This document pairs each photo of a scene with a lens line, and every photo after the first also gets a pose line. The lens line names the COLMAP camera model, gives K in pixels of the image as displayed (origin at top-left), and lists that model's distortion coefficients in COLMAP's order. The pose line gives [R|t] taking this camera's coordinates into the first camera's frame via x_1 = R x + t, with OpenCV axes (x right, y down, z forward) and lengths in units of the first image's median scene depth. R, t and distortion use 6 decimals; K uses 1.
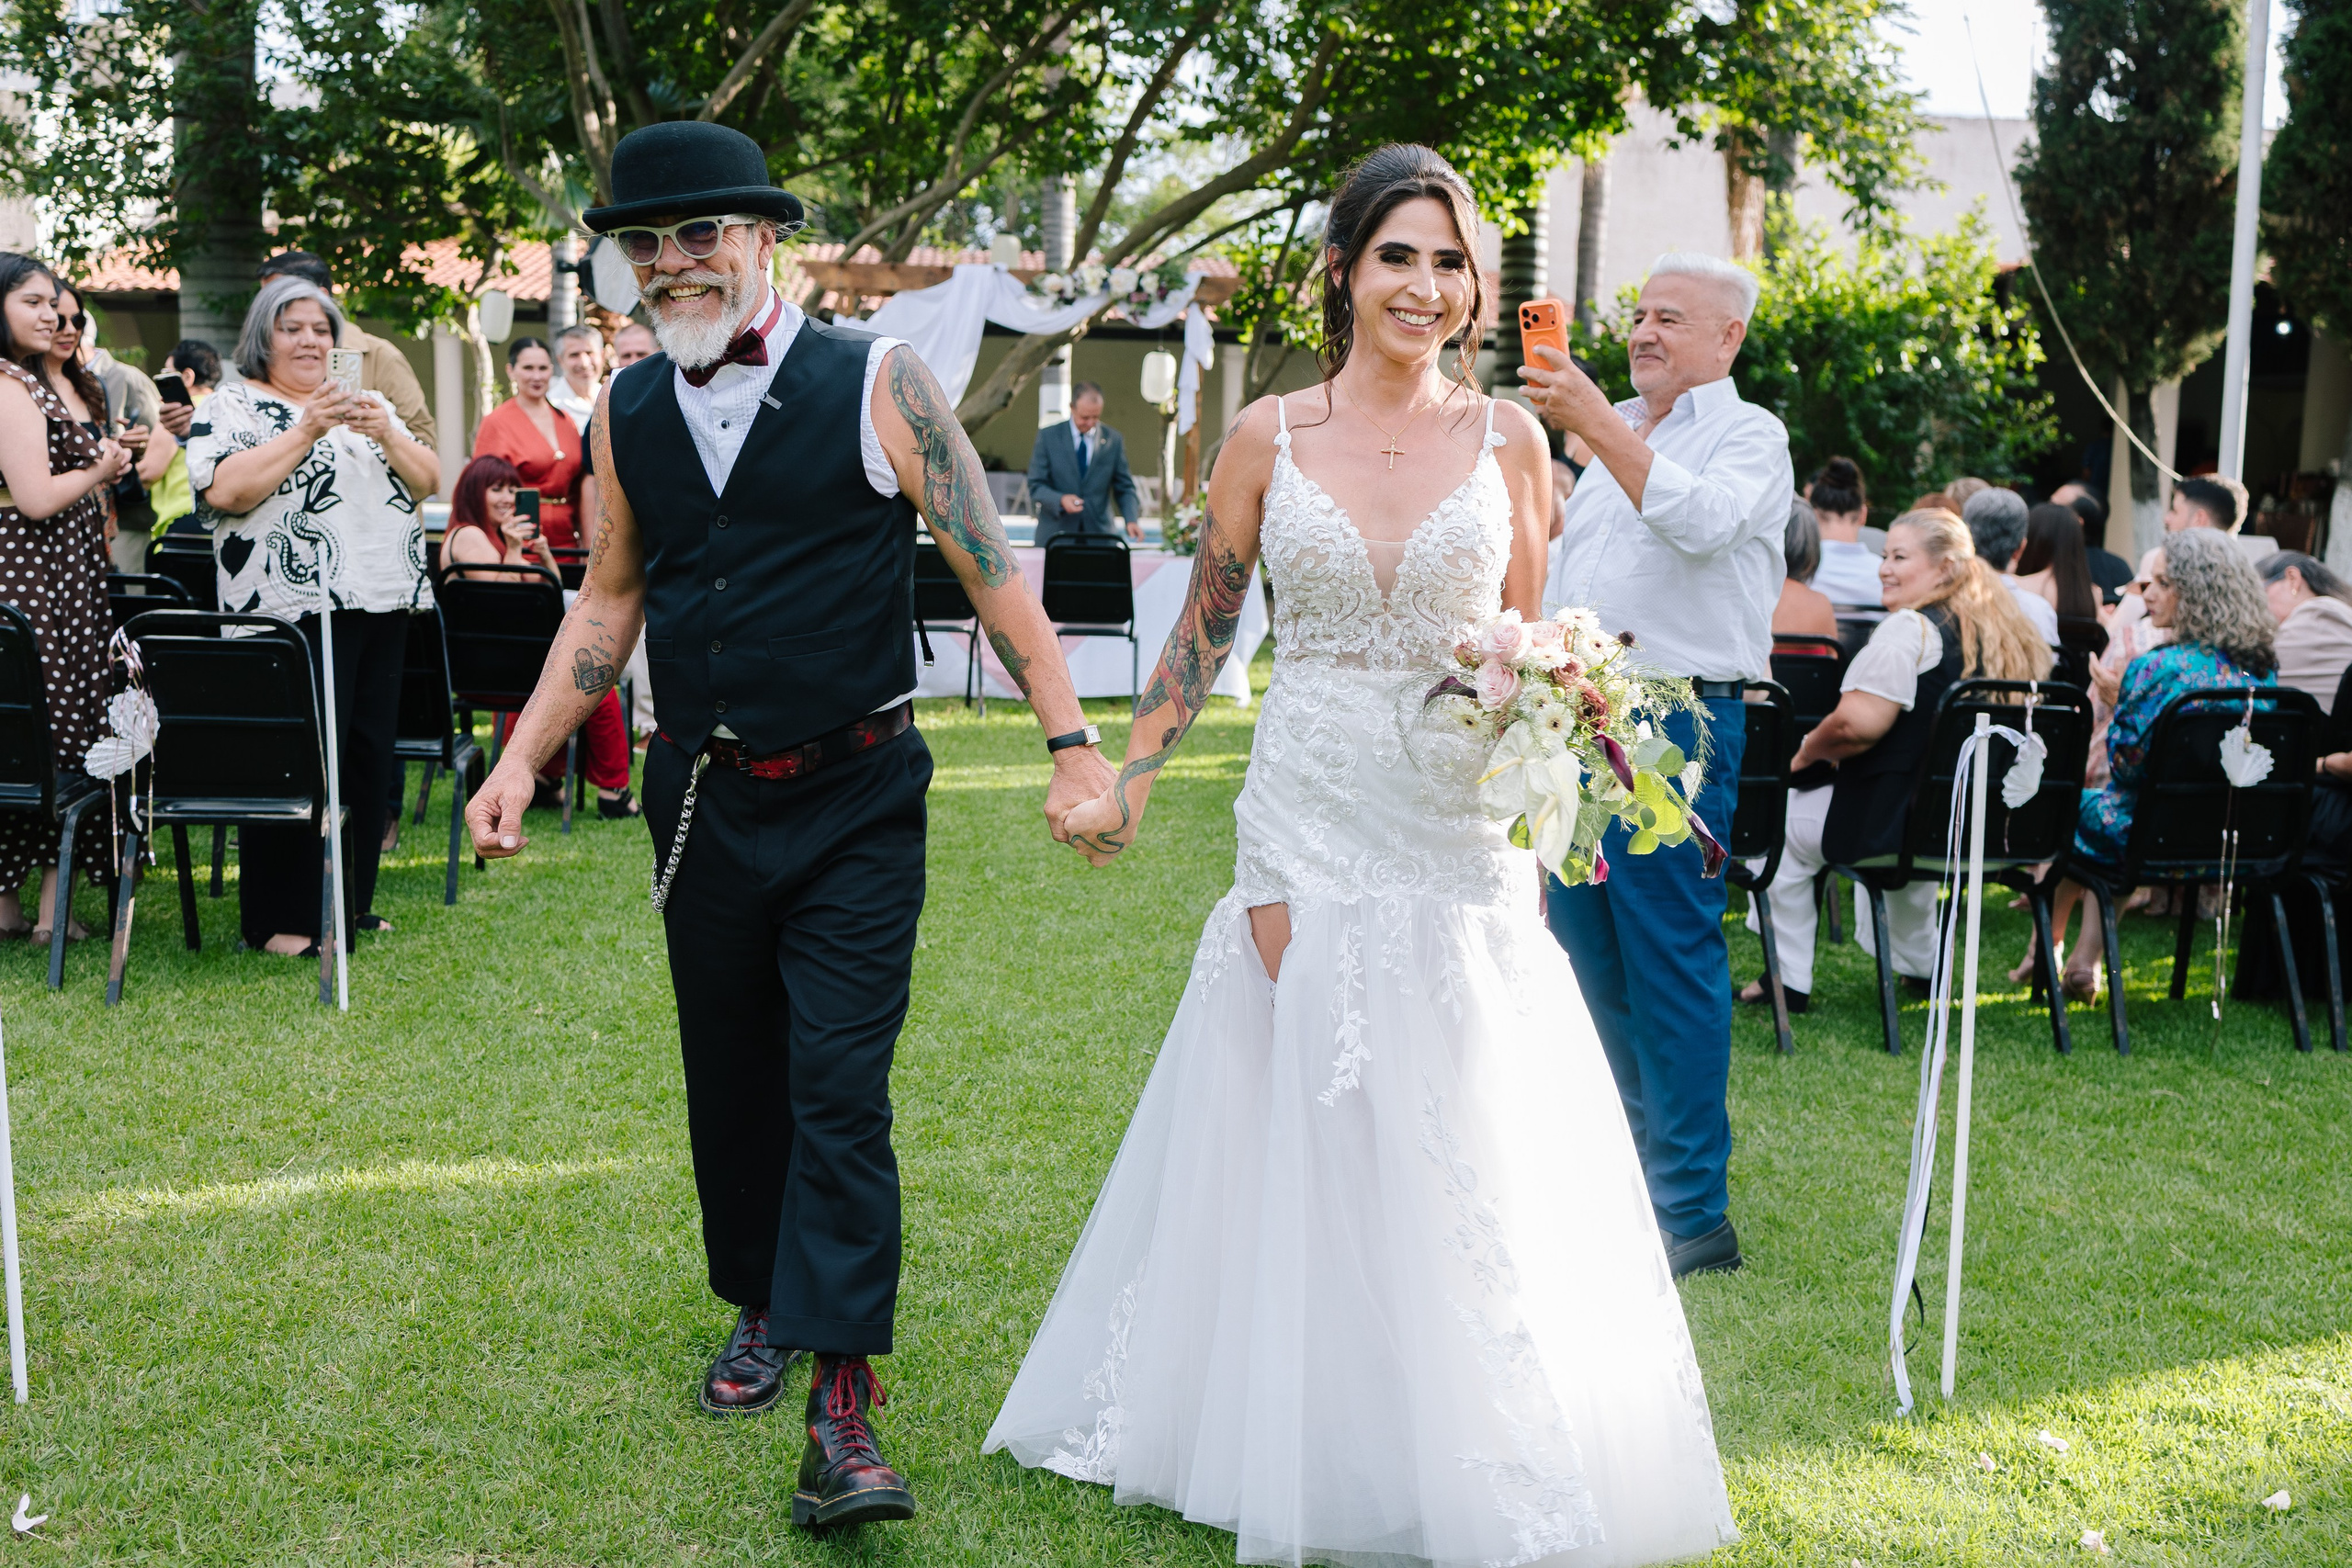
lens RADIAL K [[2391.2, 0, 1163.9], [0, 2391.2, 800.1], [0, 0, 1]] dist [0.004265, 0.028430]
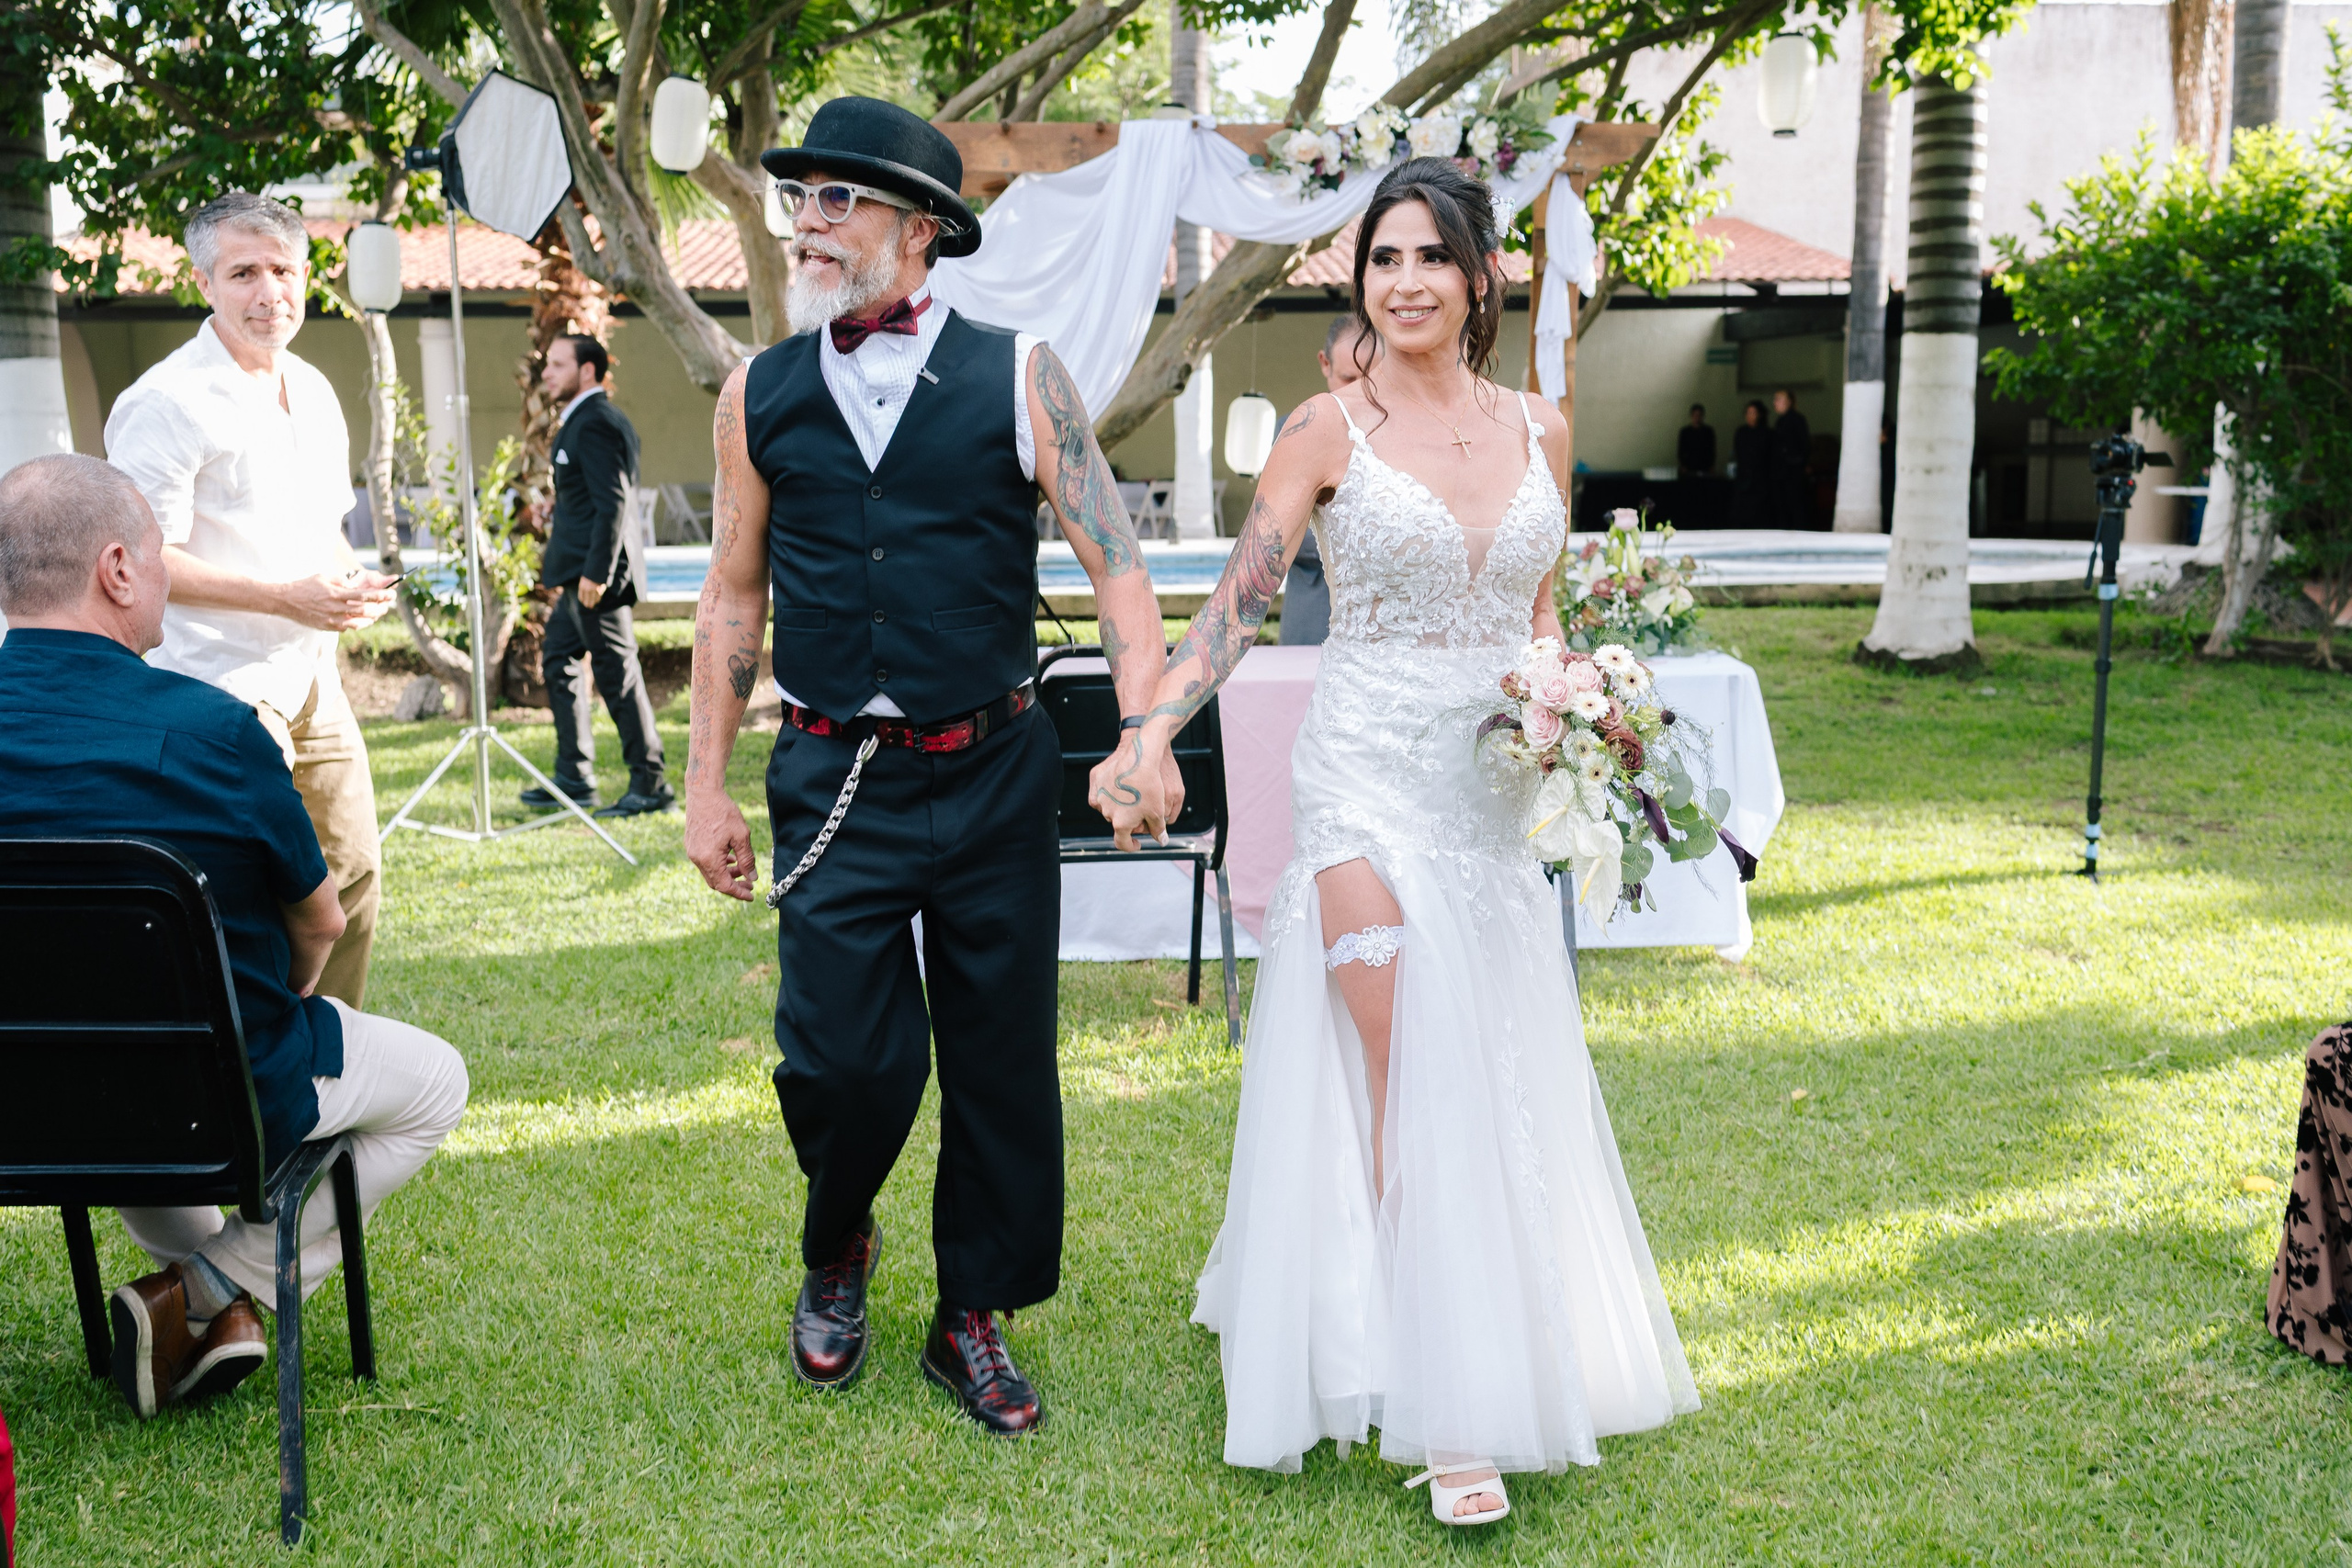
lens RADIAL K [[2222.9, 0, 1143.1], [0, 2222.9, 786.8], [0, 0, 1]] dist [0.007275, 0.010601]
pose [[0.998505, -0.028951, -0.046366, -0.051885], [0.029293, 0.999548, 0.006717, -0.063363], [0.046150, -0.008065, 0.998902, 0.410168]]
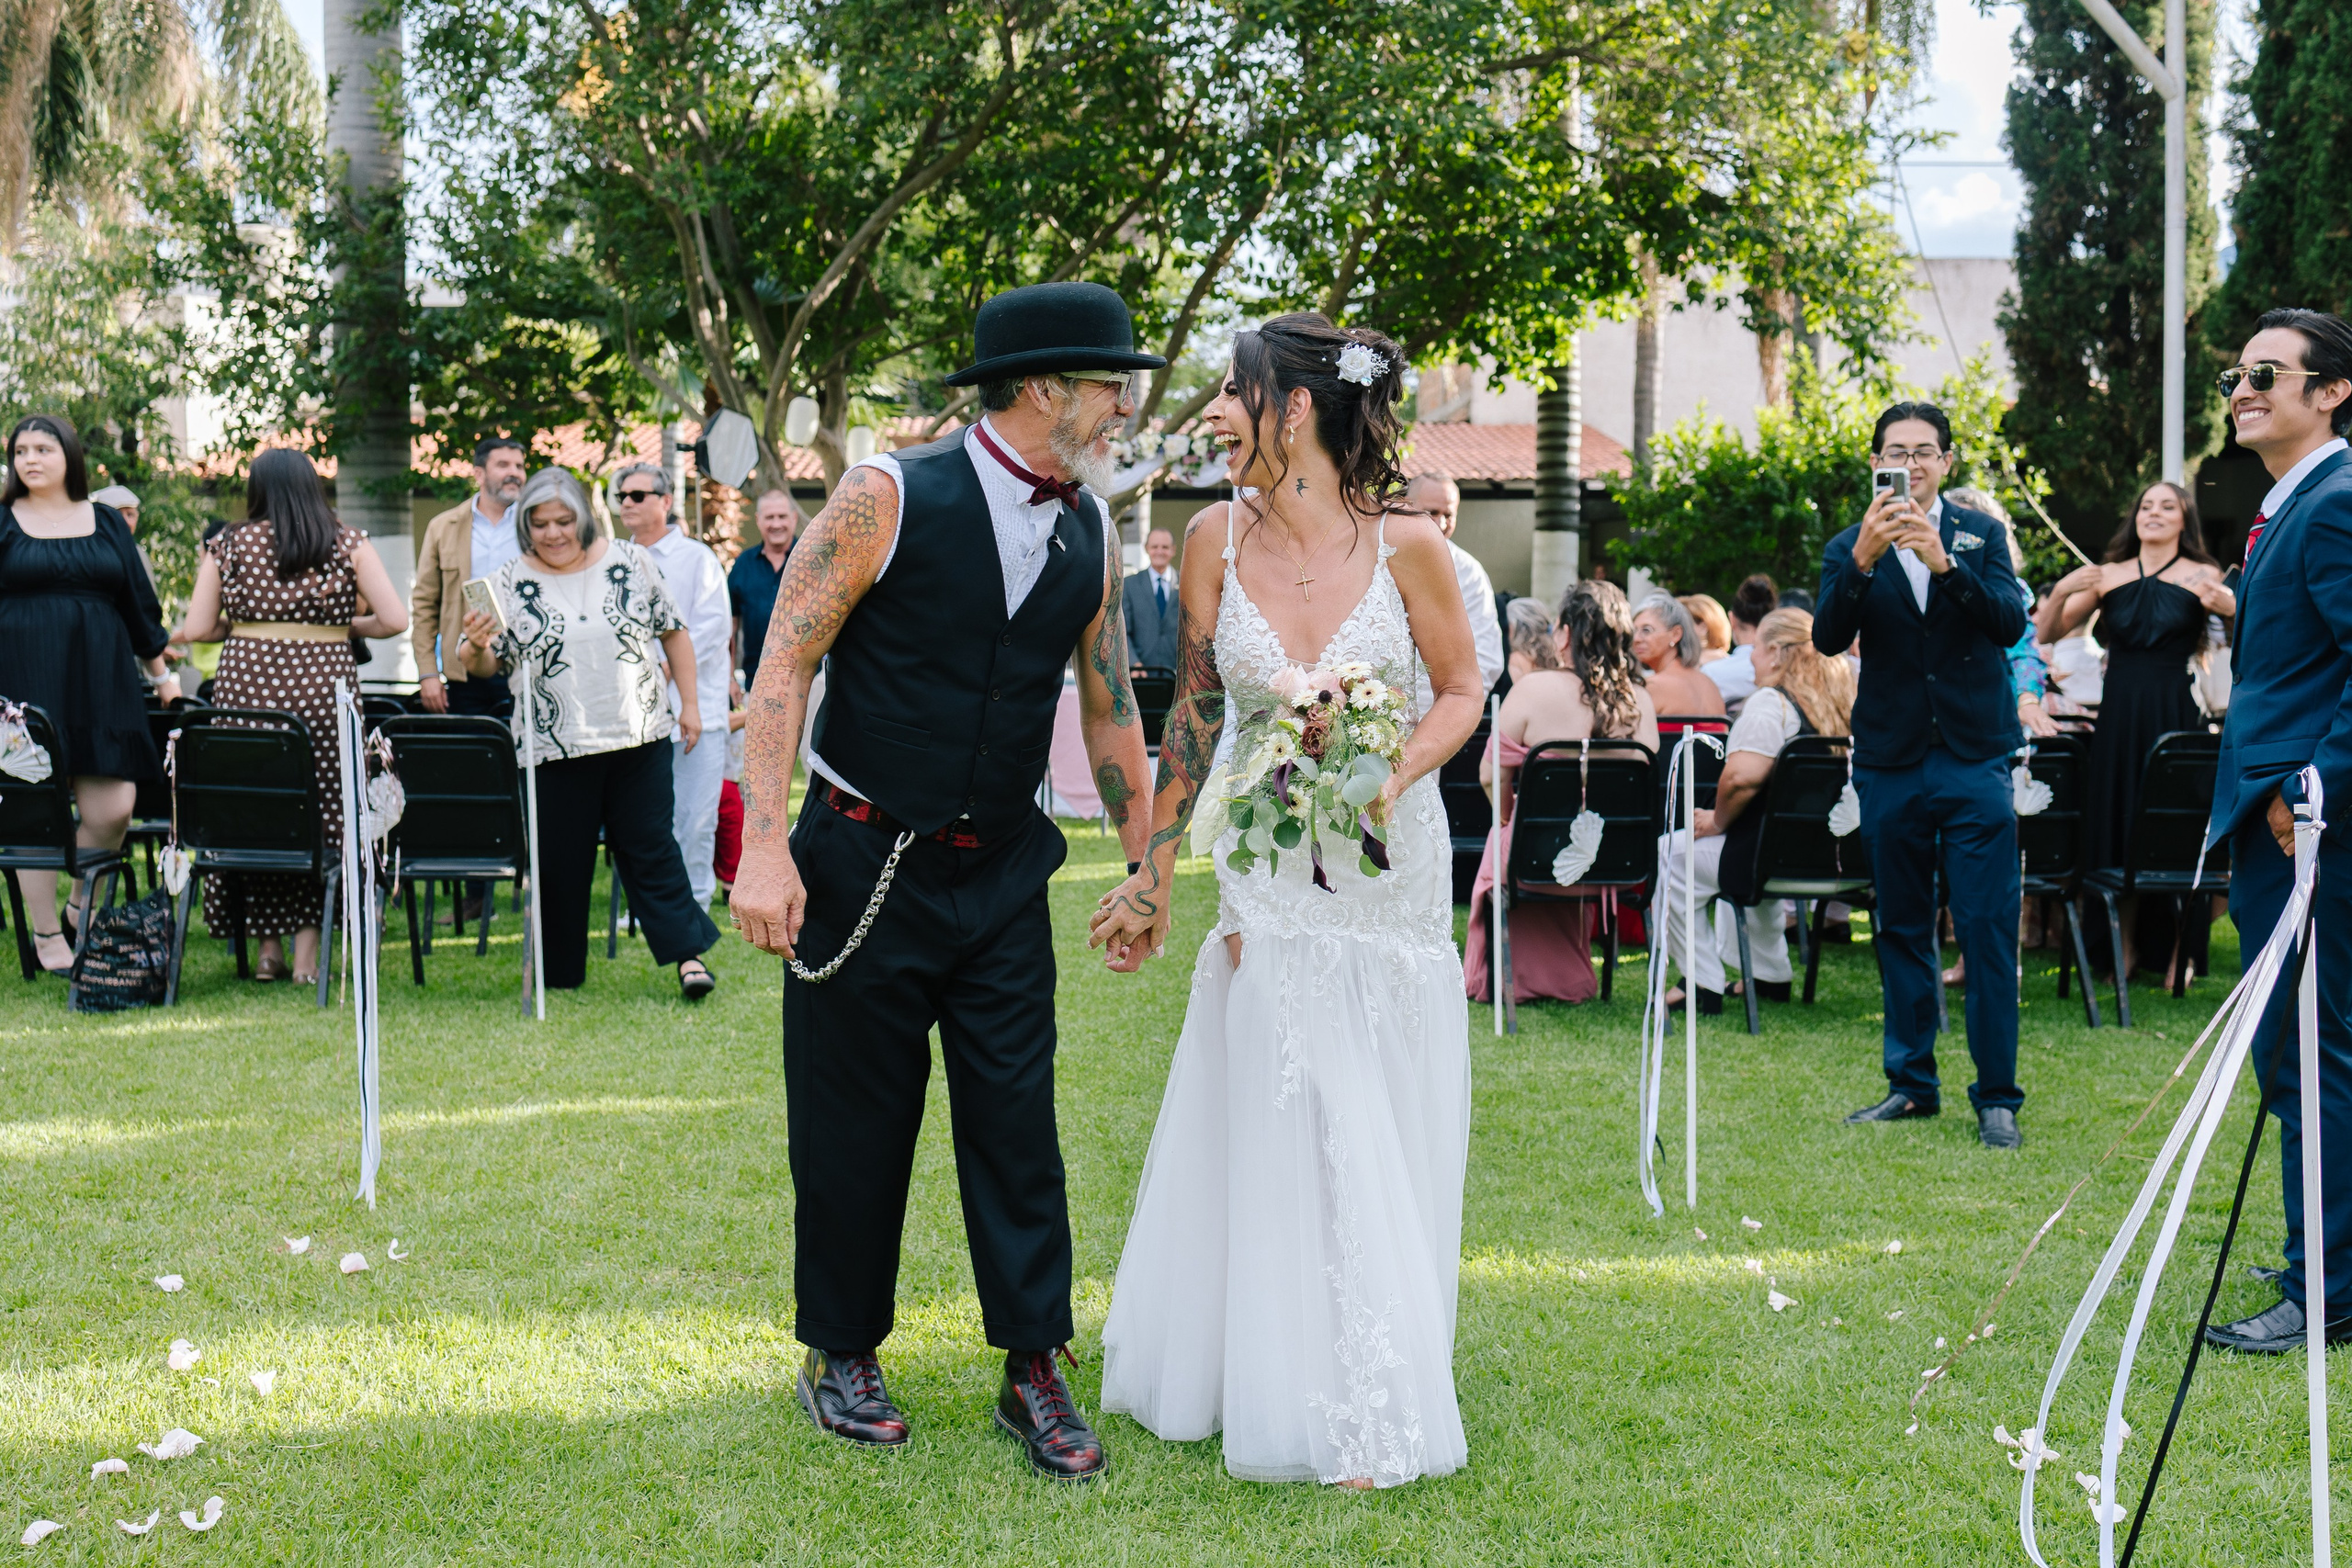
lens RADIAL K [[2486.0, 0, 1093.3], [0, 2486.0, 791.7], [0, 0, 1]] dist [0.086227, -0.035110]
pose [[0.997234, -0.018371, -0.072023, 0.020763], [0.012966, 0.997114, -0.074808, 0.025783], [0.073189, 0.073667, 0.994594, -0.123954]]
